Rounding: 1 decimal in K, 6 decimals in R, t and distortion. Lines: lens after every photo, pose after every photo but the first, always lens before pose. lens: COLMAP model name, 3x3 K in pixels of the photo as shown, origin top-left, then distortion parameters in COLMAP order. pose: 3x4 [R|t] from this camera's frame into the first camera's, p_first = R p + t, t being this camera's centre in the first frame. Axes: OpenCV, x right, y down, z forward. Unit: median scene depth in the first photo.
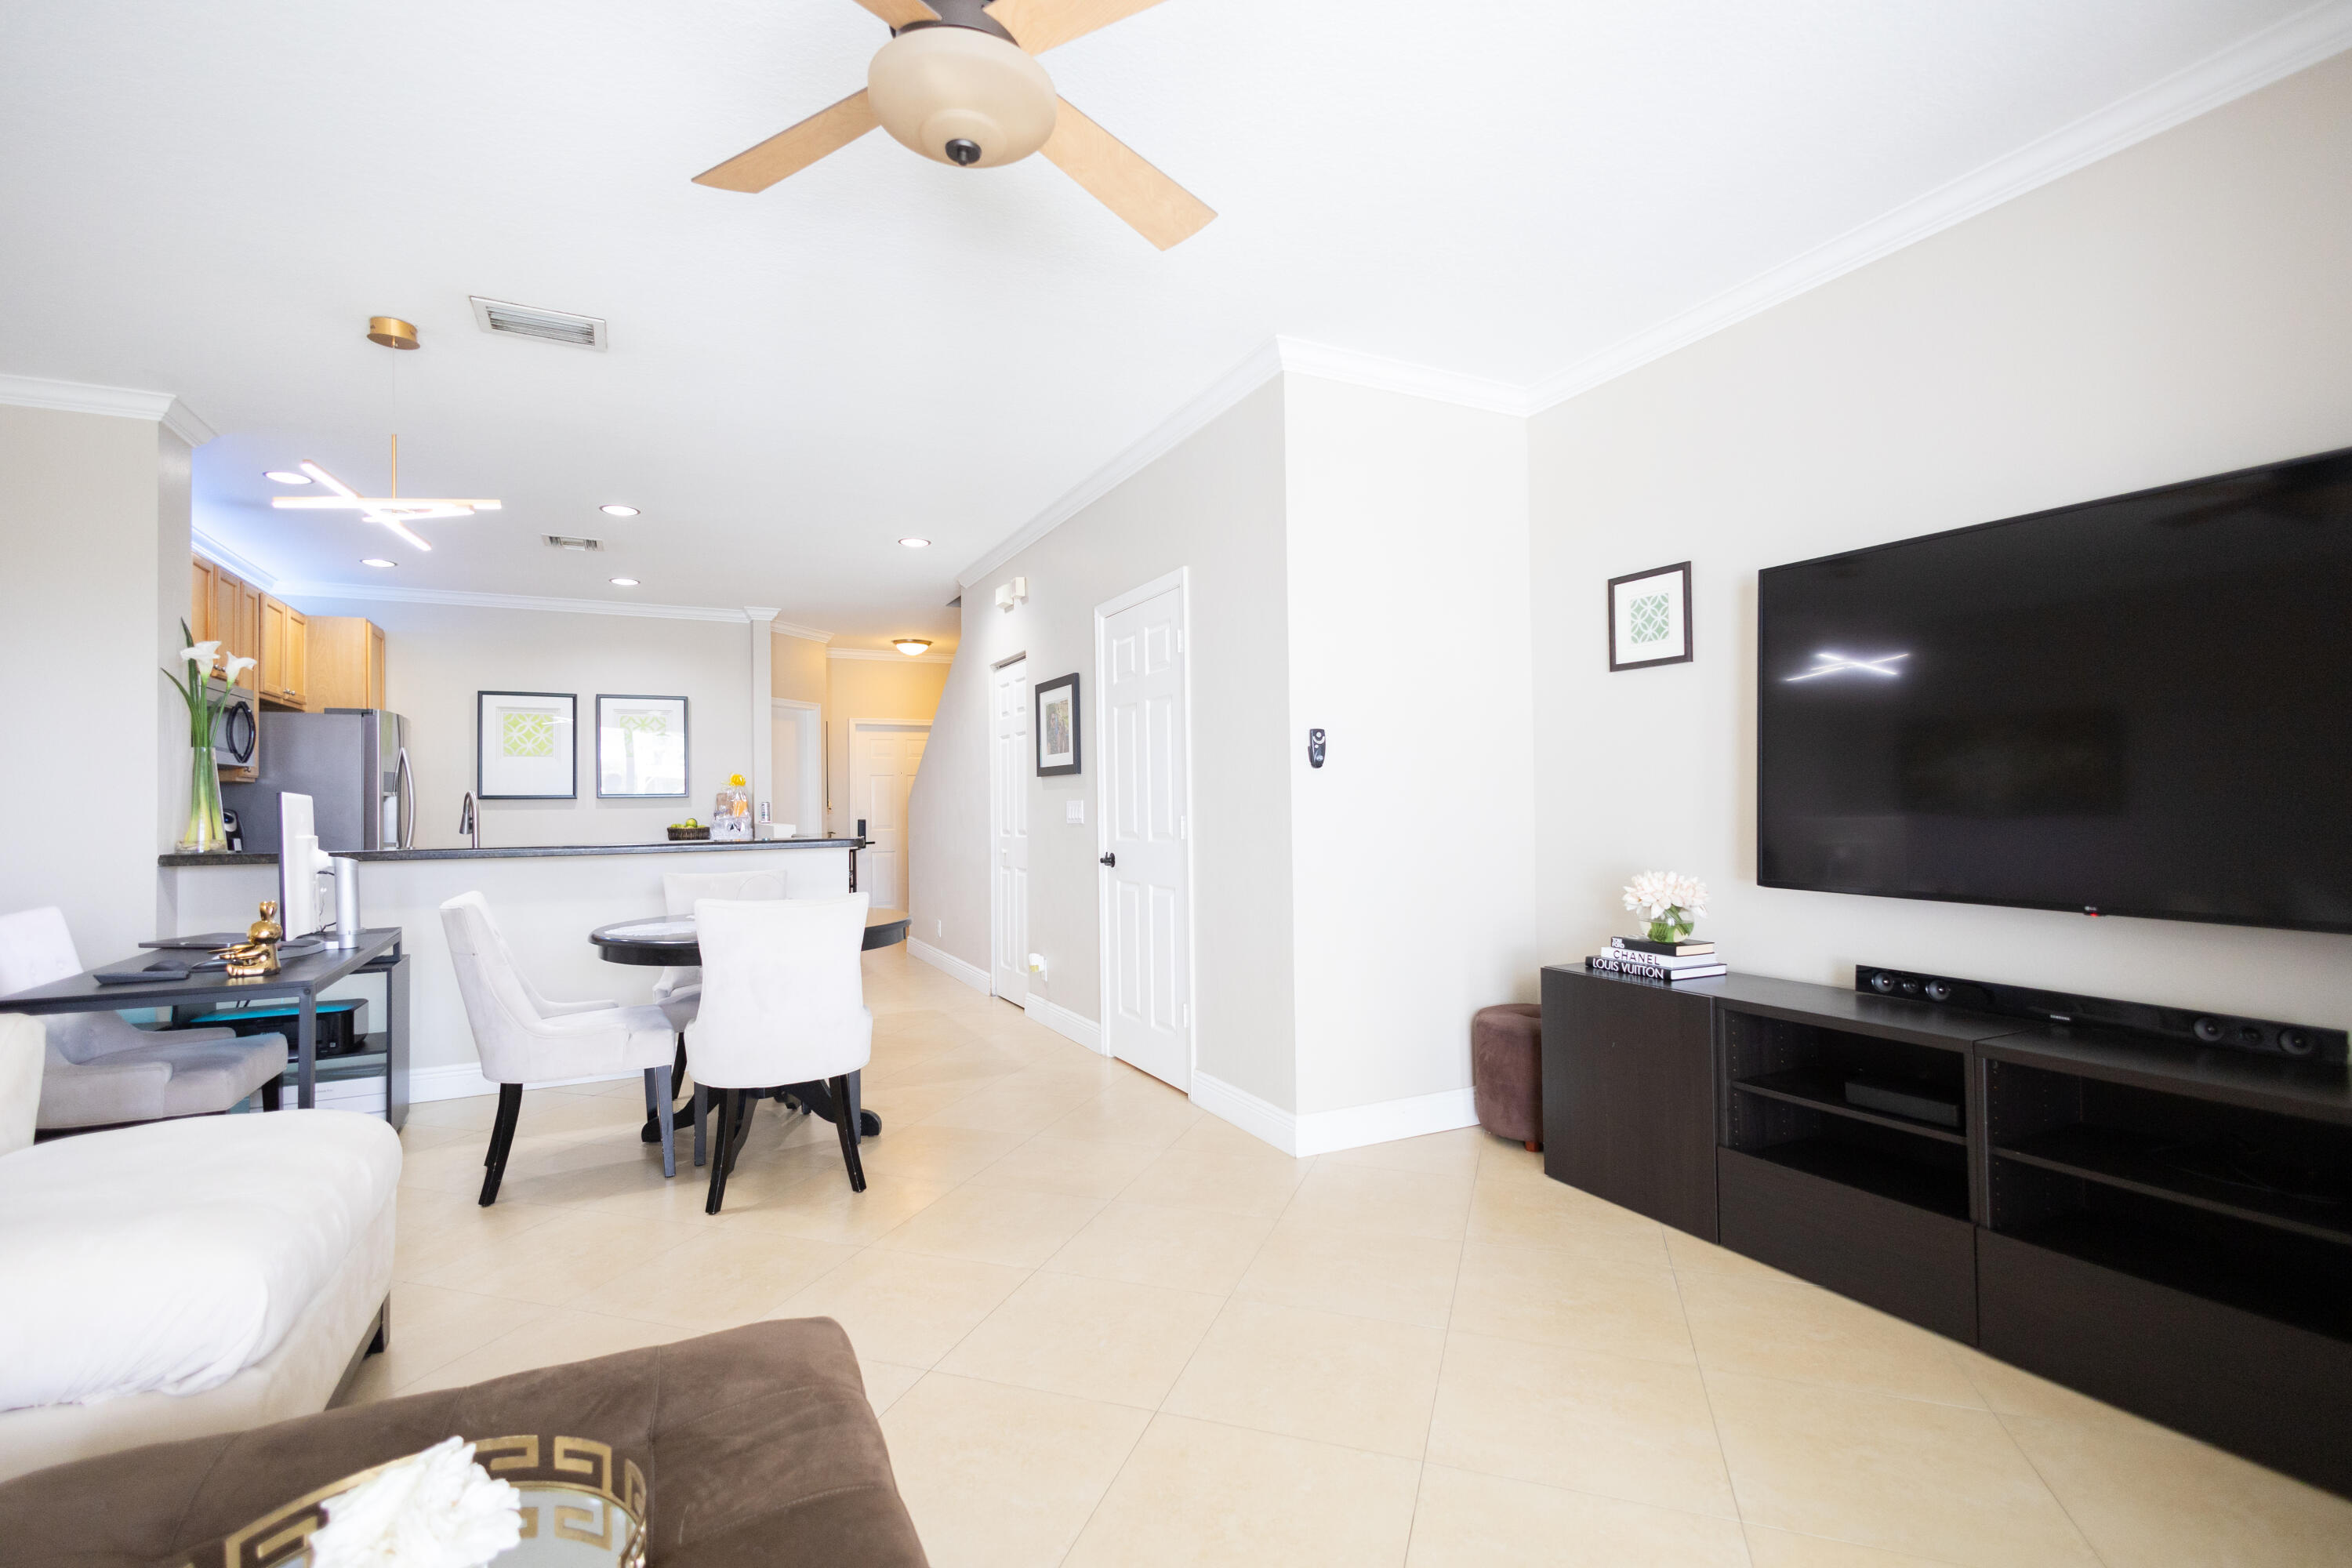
lens RADIAL K [[1081.8, 0, 1173.5], [0, 1081.8, 784.8], [0, 0, 1]] dist [0.017418, -0.005603]
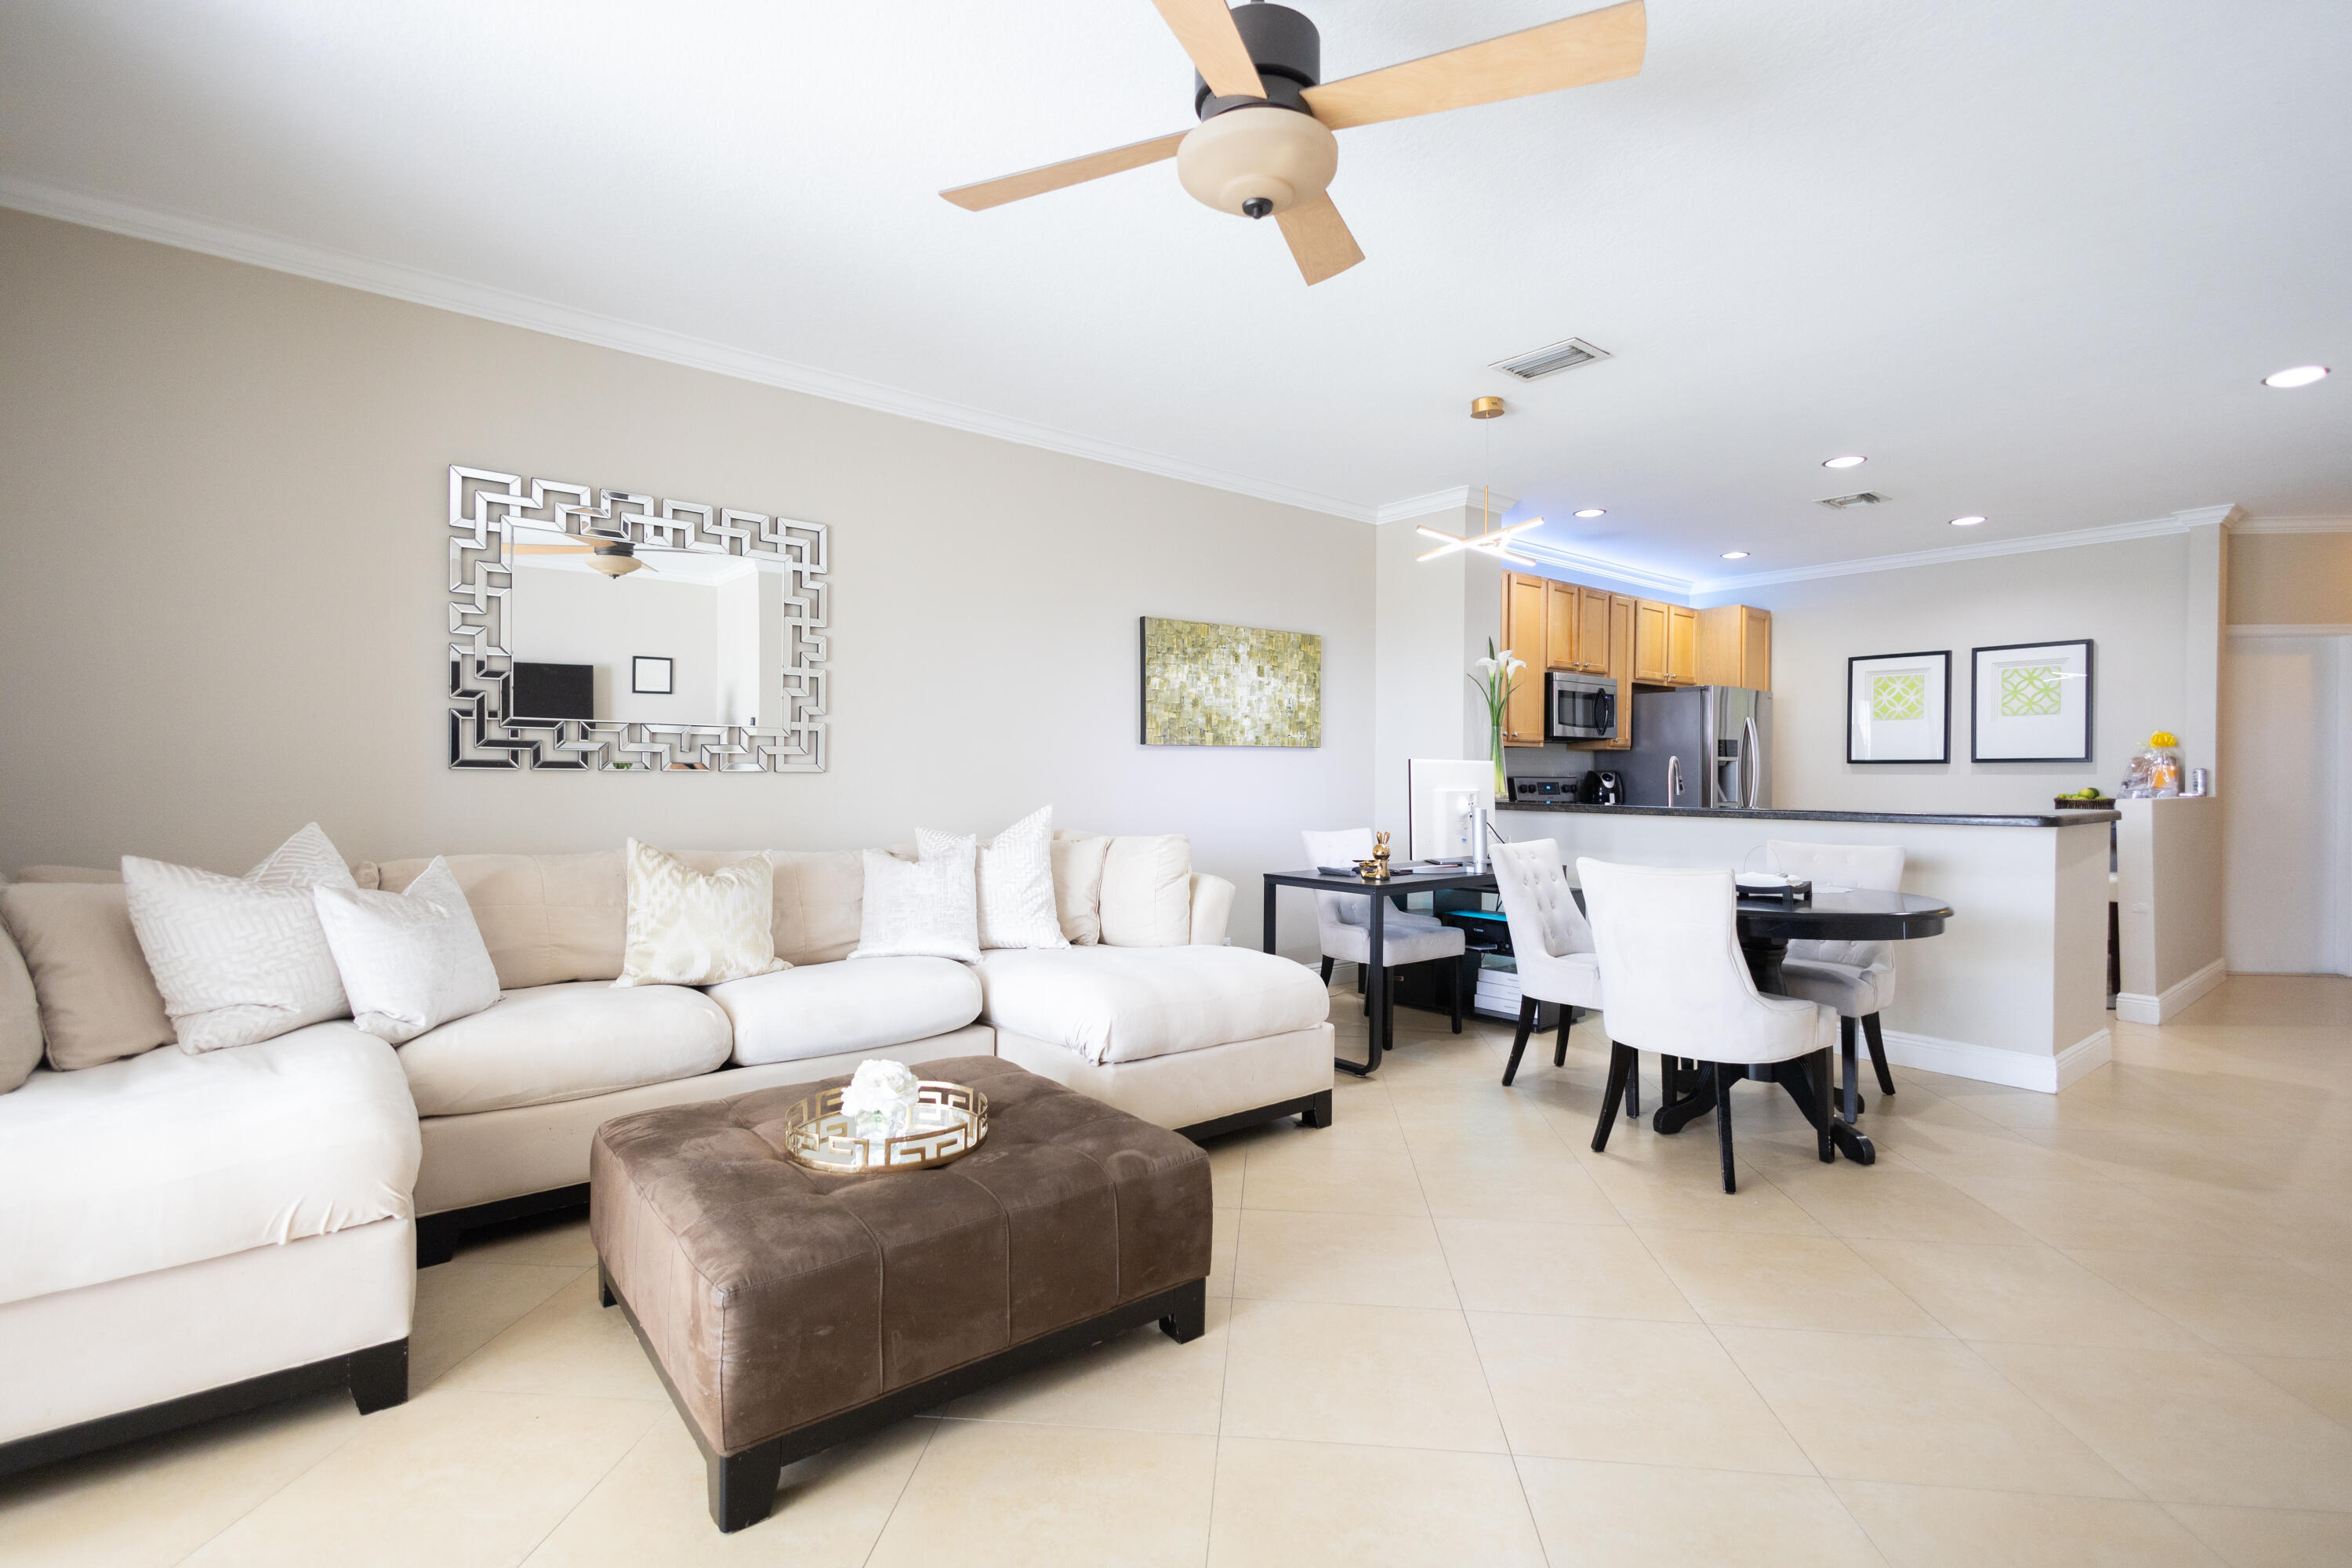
lens RADIAL K [[1081.8, 0, 1173.5], [0, 1081.8, 784.8], [0, 0, 1]] dist [0.017418, -0.005603]
pose [[0.228801, 0.022790, -0.973206, 0.433467], [0.009878, 0.999620, 0.025730, 0.001382], [0.973423, -0.015500, 0.228489, 0.299507]]
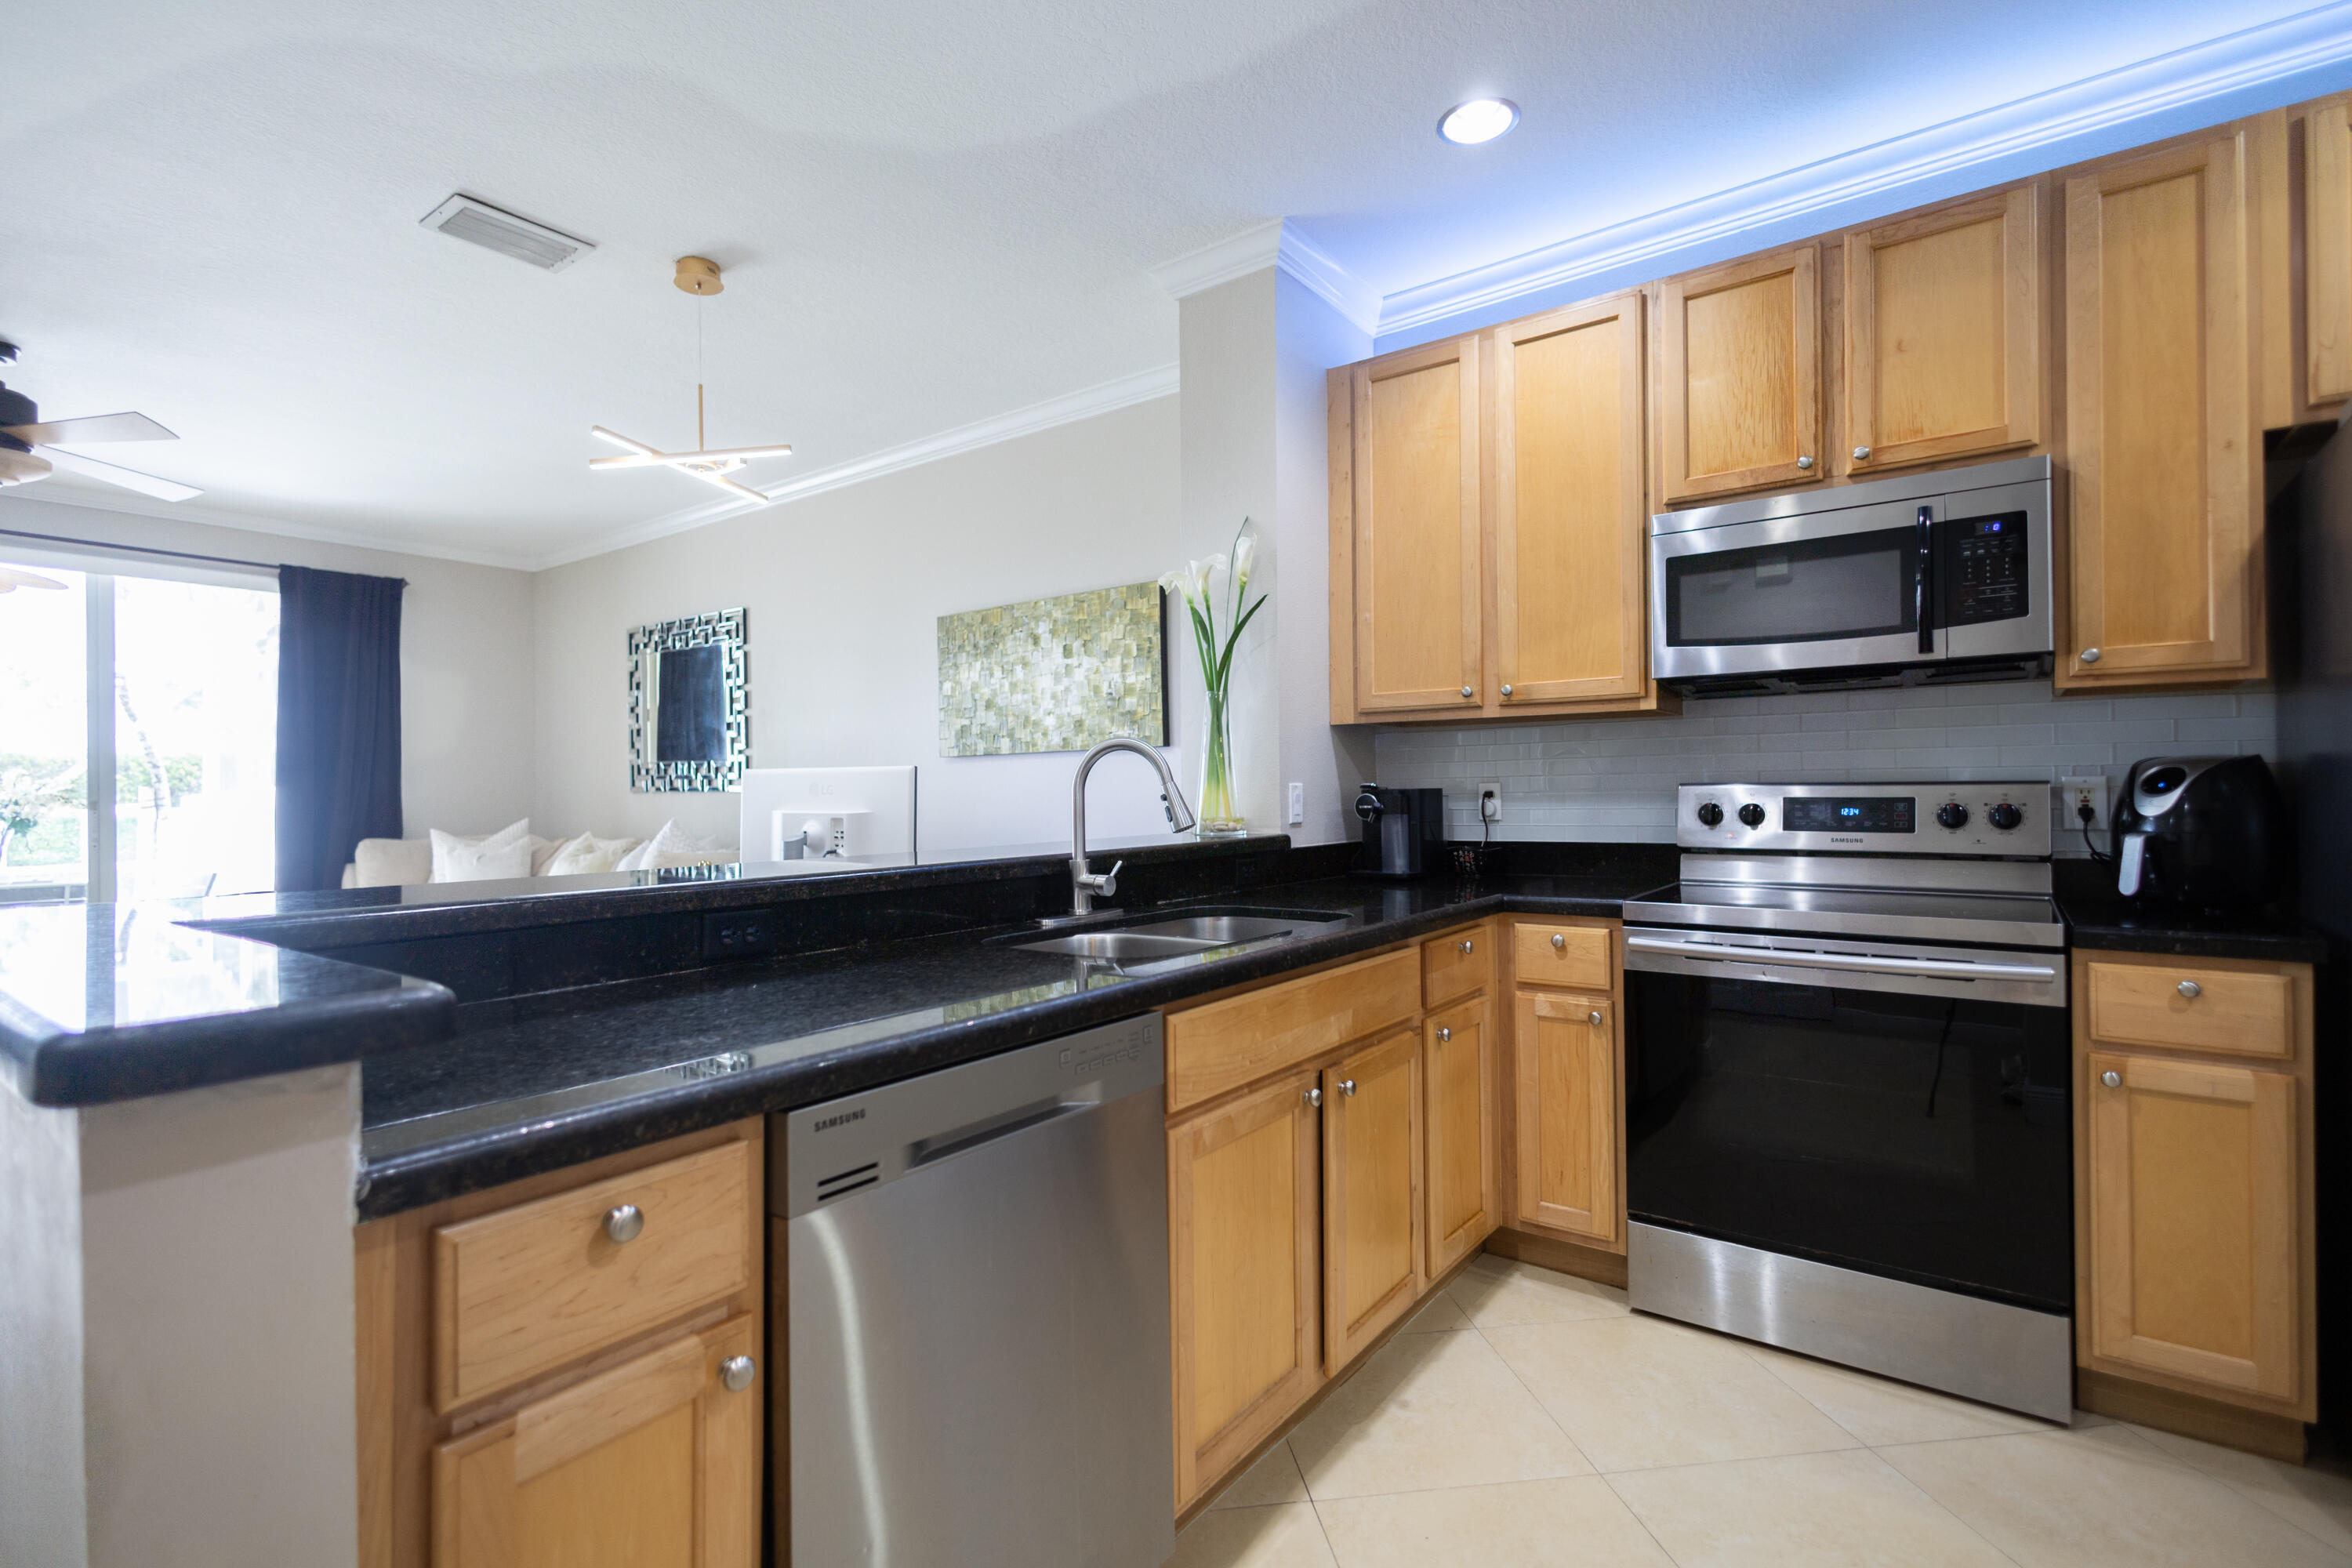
lens RADIAL K [[1074.9, 0, 1188.3], [0, 1074.9, 784.7], [0, 0, 1]] dist [0.013402, -0.000339]
pose [[-0.884607, 0.019706, -0.465920, -0.591099], [0.029372, 0.999477, -0.013493, 0.042220], [0.465411, -0.025621, -0.884724, 1.816182]]
